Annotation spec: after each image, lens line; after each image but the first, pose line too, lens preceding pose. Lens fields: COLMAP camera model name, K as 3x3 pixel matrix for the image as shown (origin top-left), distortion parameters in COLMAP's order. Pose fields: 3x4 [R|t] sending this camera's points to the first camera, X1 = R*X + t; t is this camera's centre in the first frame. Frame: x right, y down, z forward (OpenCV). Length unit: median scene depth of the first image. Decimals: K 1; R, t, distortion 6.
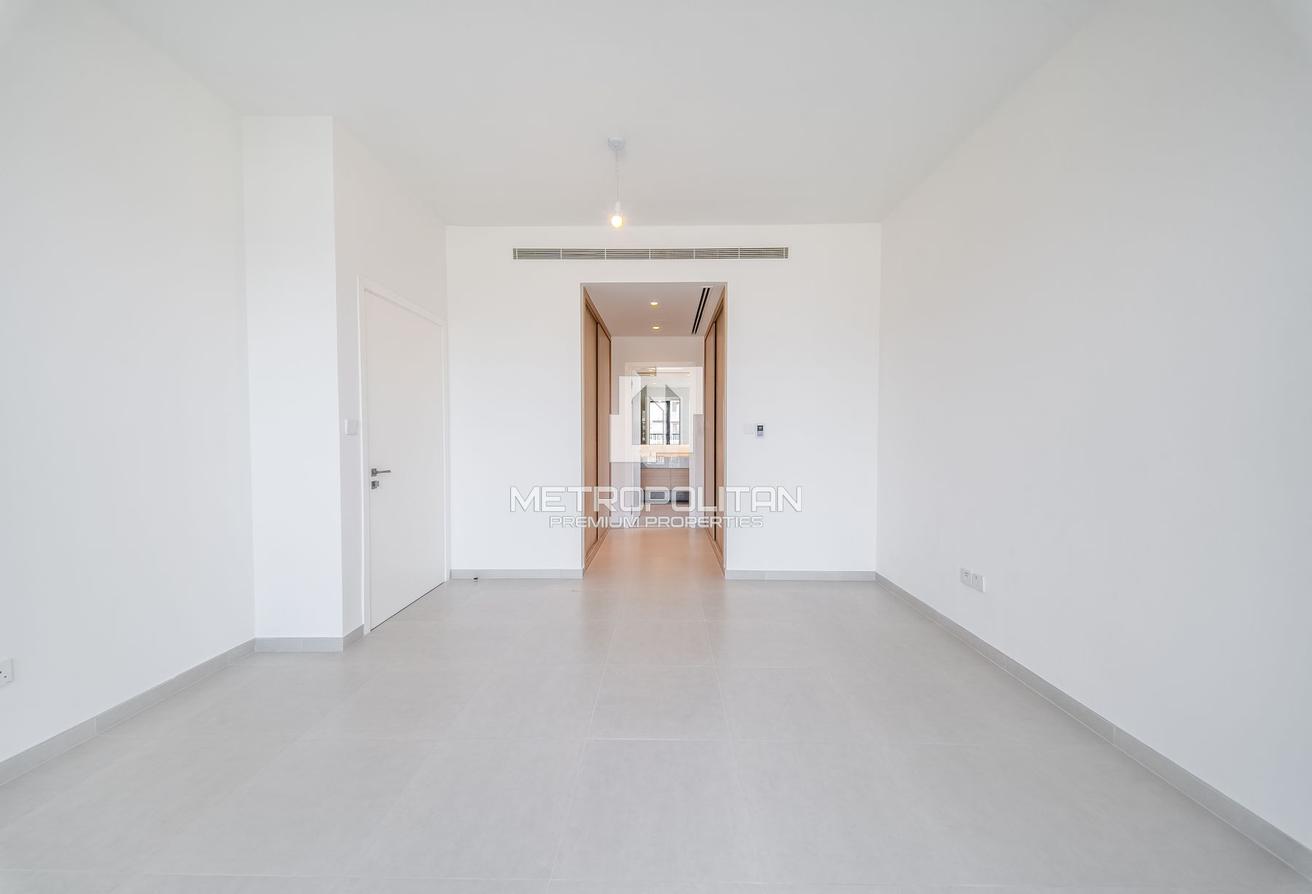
lens RADIAL K [[460.8, 0, 656.0], [0, 460.8, 447.0], [0, 0, 1]] dist [0.026451, -0.013156]
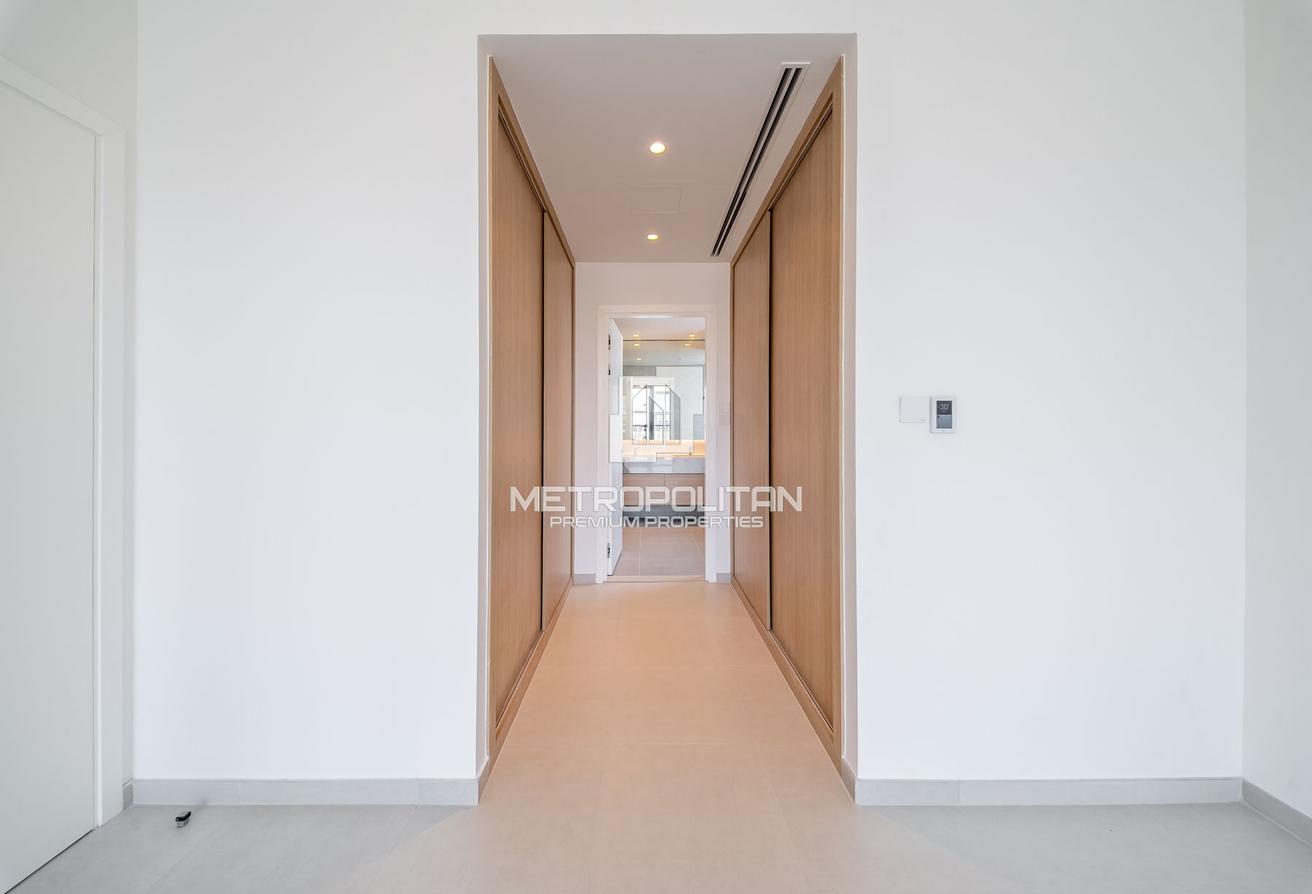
lens RADIAL K [[459.9, 0, 660.8], [0, 459.9, 426.4], [0, 0, 1]] dist [-0.000371, -0.000041]
pose [[0.998526, 0.000090, 0.054273, -0.029934], [0.001418, 0.999614, -0.027748, -0.013715], [-0.054255, 0.027784, 0.998140, 0.606083]]
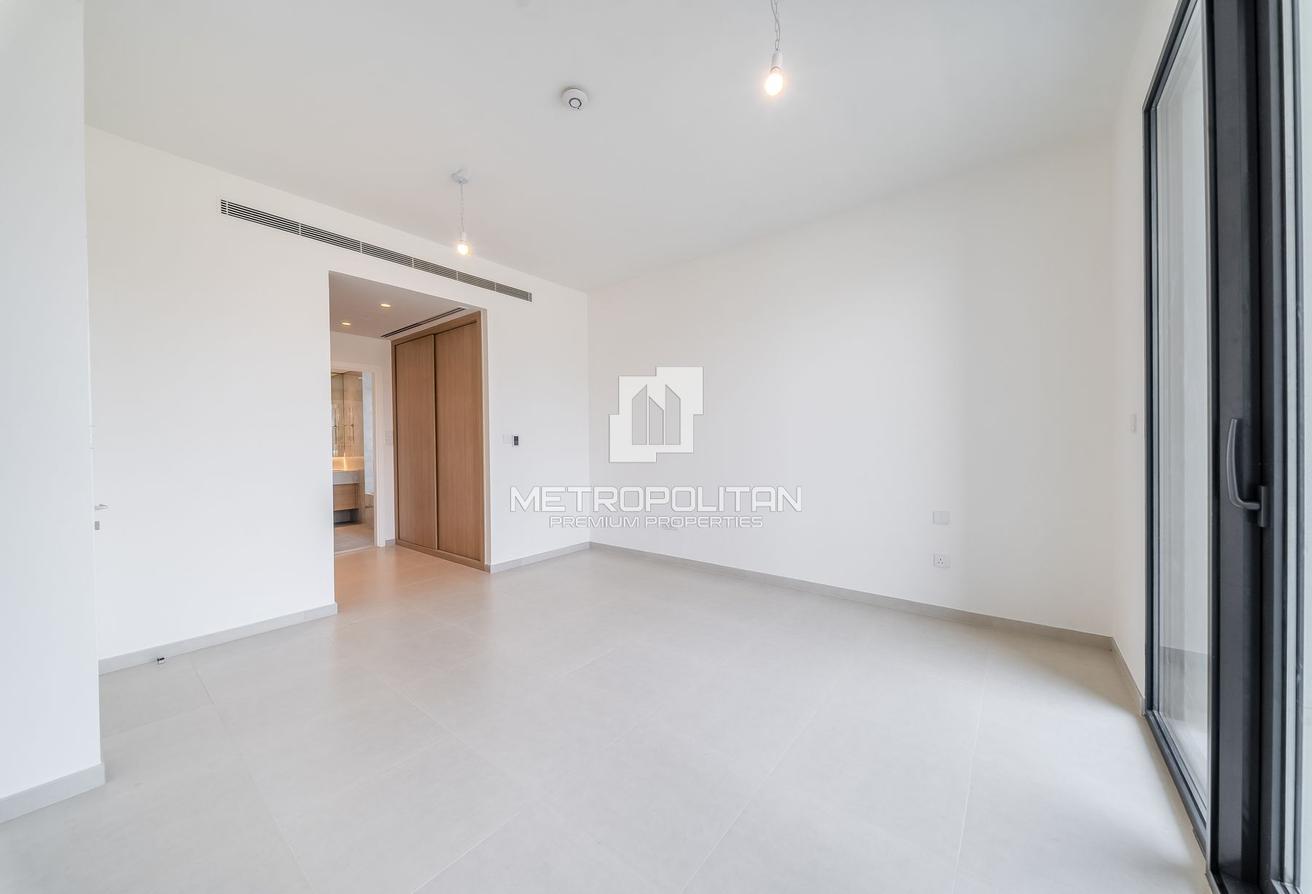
lens RADIAL K [[460.8, 0, 656.0], [0, 460.8, 447.0], [0, 0, 1]] dist [0.026451, -0.013156]
pose [[0.605817, -0.014719, 0.795468, -0.480906], [0.035293, 0.999342, -0.008387, 0.003875], [-0.794821, 0.033155, 0.605938, -0.003175]]
